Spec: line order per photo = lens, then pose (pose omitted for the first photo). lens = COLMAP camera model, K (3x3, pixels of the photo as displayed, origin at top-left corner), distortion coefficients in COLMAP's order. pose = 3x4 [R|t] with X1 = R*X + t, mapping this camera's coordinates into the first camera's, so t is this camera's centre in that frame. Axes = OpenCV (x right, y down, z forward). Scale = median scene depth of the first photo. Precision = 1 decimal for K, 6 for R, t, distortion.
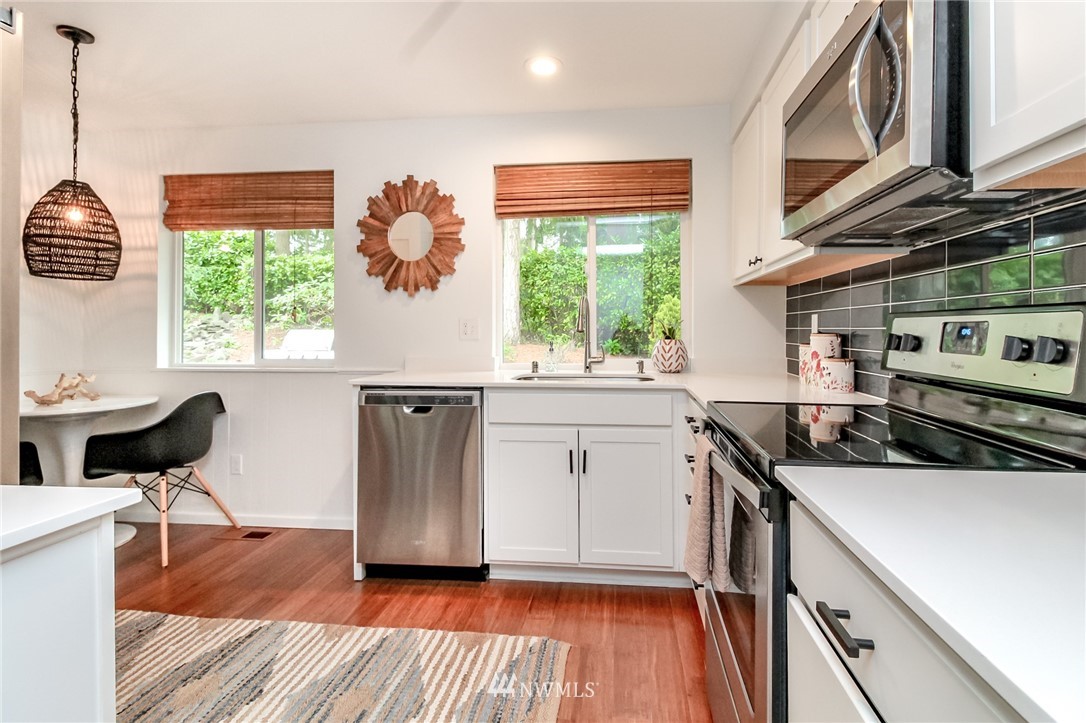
lens RADIAL K [[498.6, 0, 576.8], [0, 498.6, 324.7], [0, 0, 1]] dist [0.004249, -0.004646]
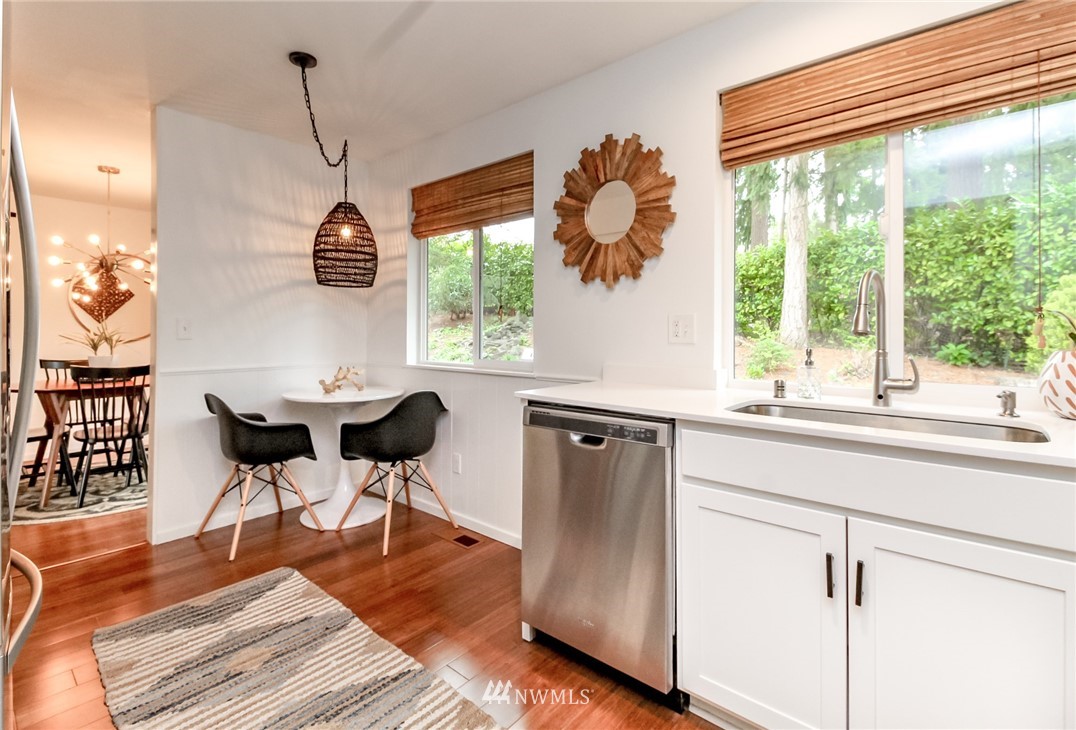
lens RADIAL K [[500.3, 0, 530.2], [0, 500.3, 331.1], [0, 0, 1]] dist [0.010736, -0.006262]
pose [[0.805024, 0.002655, -0.593236, 0.037963], [0.005134, 0.999921, 0.011441, 0.001985], [0.593220, -0.012255, 0.804947, 0.285754]]
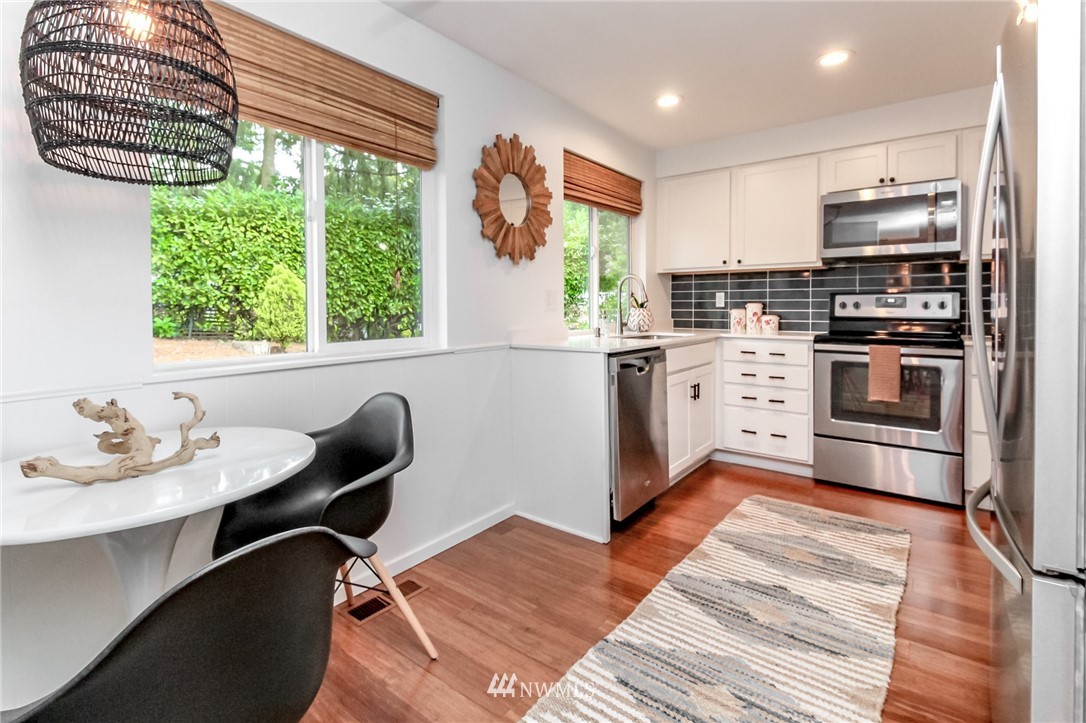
lens RADIAL K [[498.6, 0, 535.9], [0, 498.6, 312.2], [0, 0, 1]] dist [0.004249, -0.004646]
pose [[0.554392, -0.014911, 0.832122, -1.102398], [-0.004557, 0.999770, 0.020951, 0.012948], [-0.832243, -0.015407, 0.554197, 0.449984]]
